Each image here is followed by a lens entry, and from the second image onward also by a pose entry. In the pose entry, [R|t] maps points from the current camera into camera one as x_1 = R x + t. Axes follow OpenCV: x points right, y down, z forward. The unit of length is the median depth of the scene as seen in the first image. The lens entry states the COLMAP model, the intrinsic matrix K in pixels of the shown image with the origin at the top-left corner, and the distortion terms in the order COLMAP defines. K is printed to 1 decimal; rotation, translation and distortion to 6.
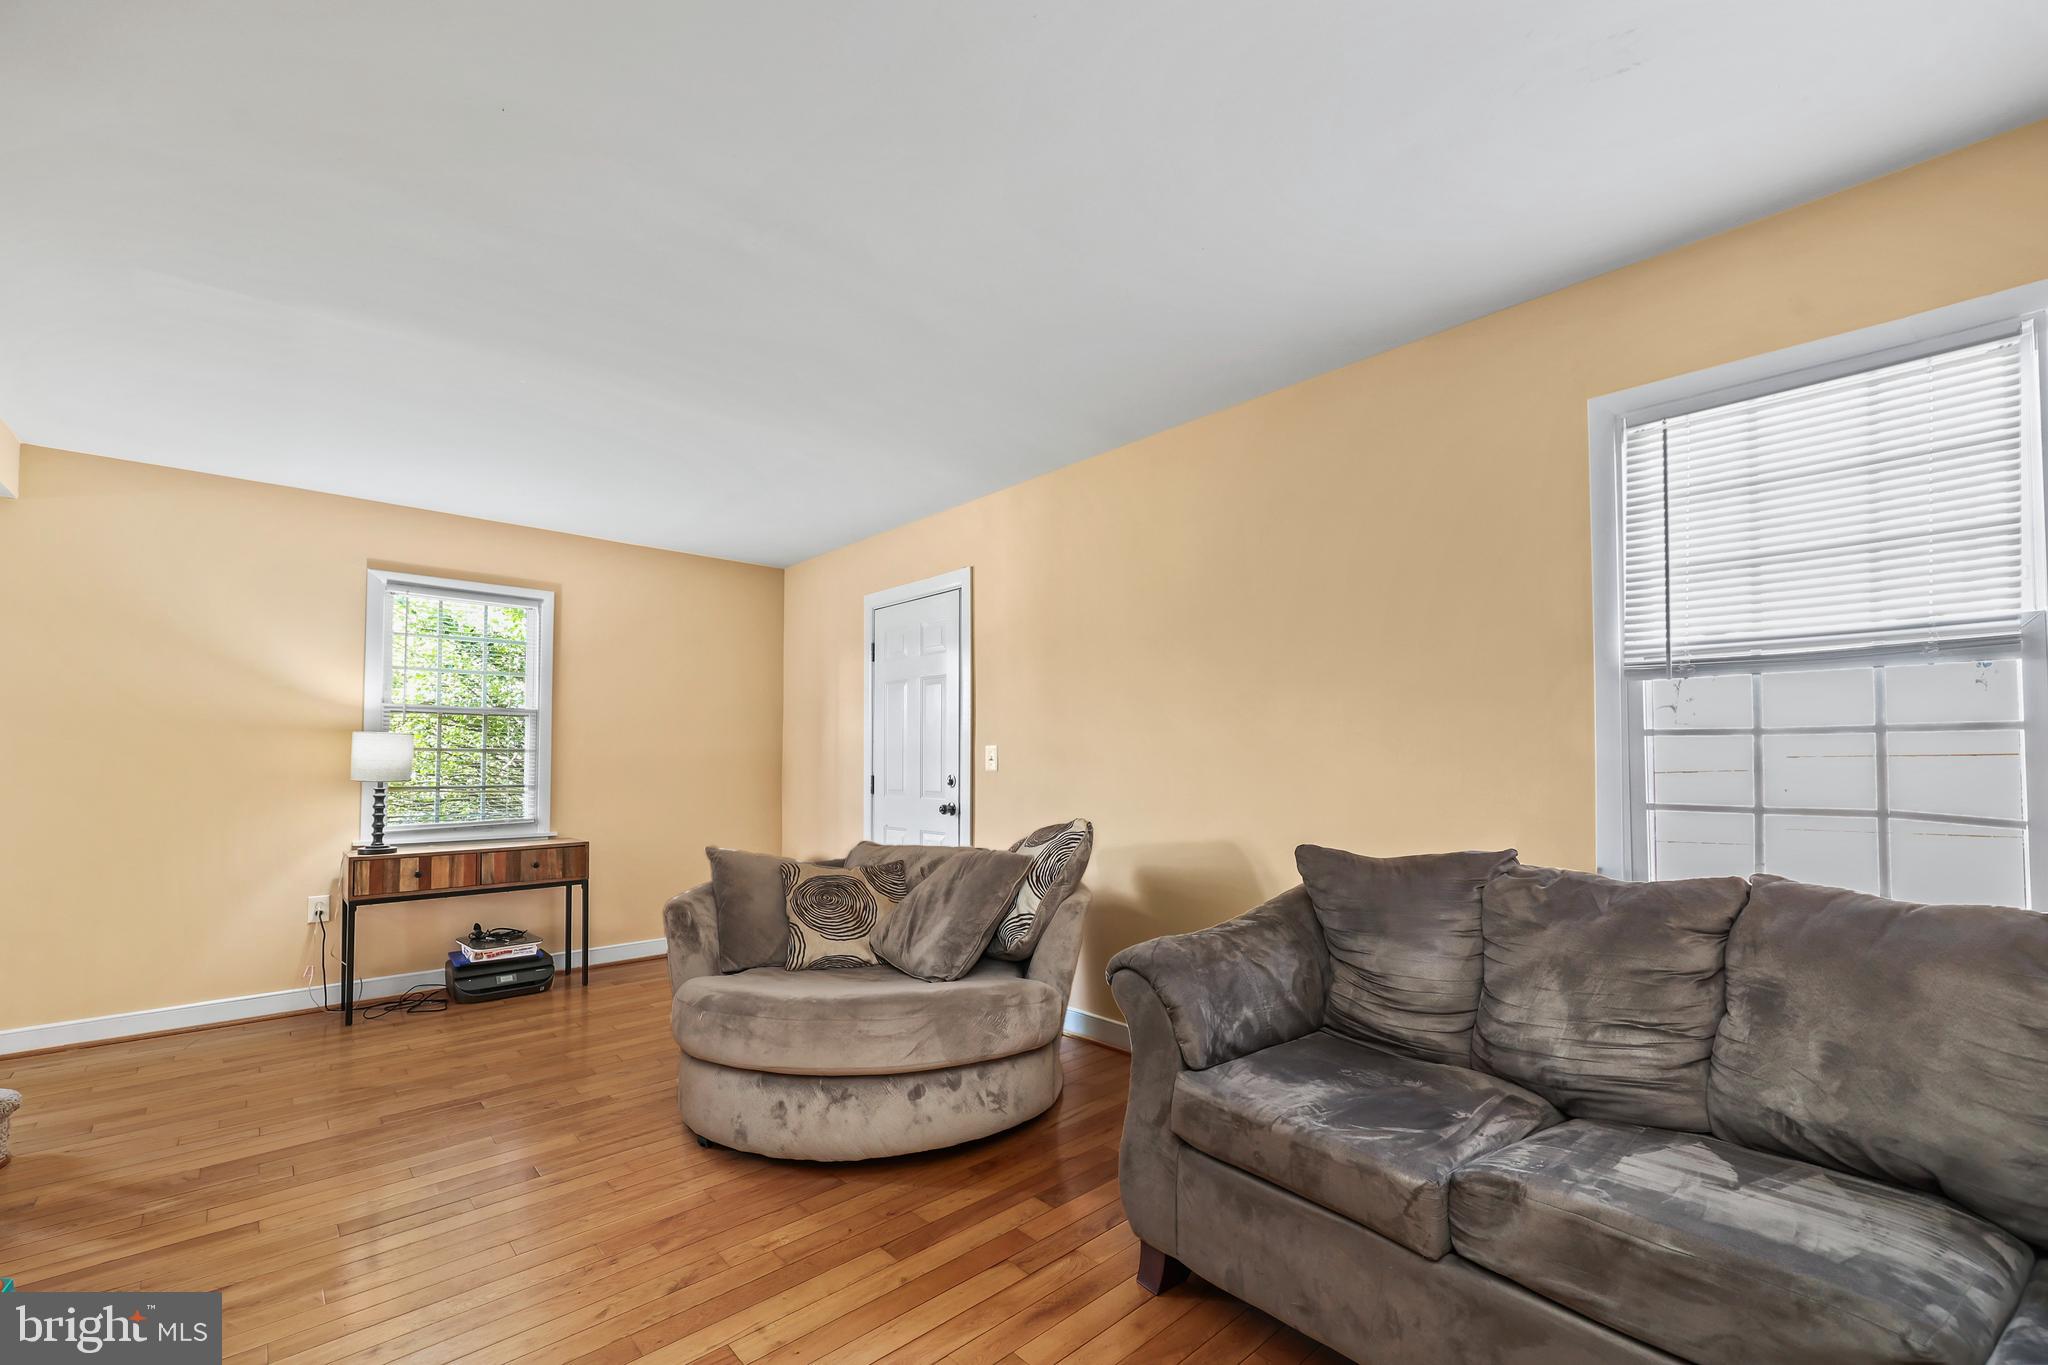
lens RADIAL K [[870.7, 0, 1036.8], [0, 870.7, 732.0], [0, 0, 1]] dist [0.000120, 0.000038]
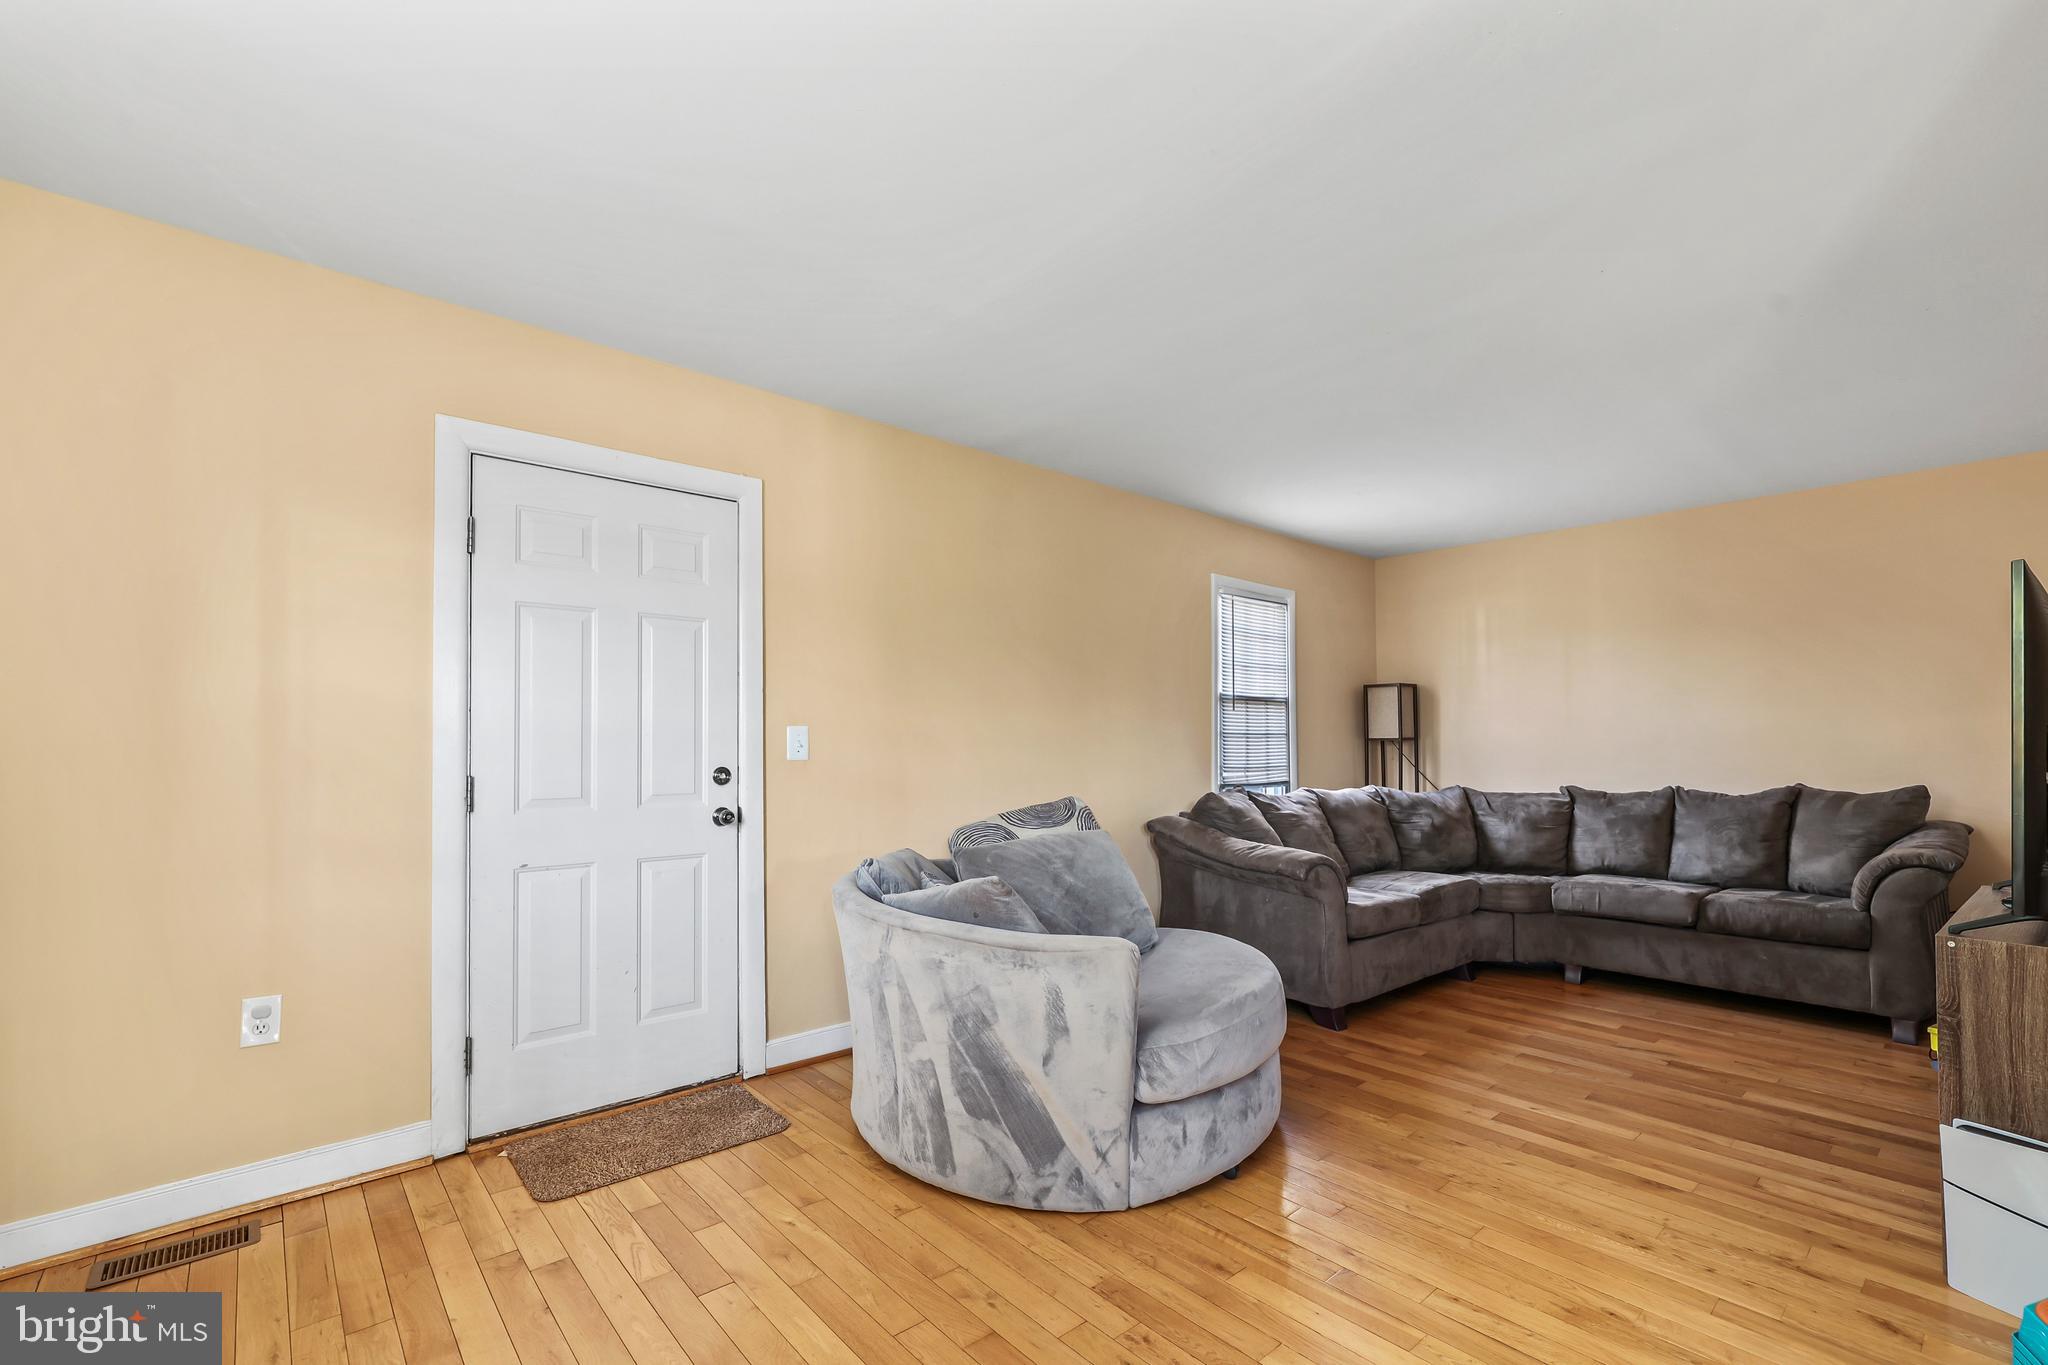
lens RADIAL K [[870.7, 0, 1036.8], [0, 870.7, 732.0], [0, 0, 1]] dist [0.000120, 0.000038]
pose [[0.009867, 0.018861, 0.999773, -1.478006], [-0.024205, 0.999534, -0.018618, 0.052573], [-0.999658, -0.024016, 0.010318, 1.398777]]
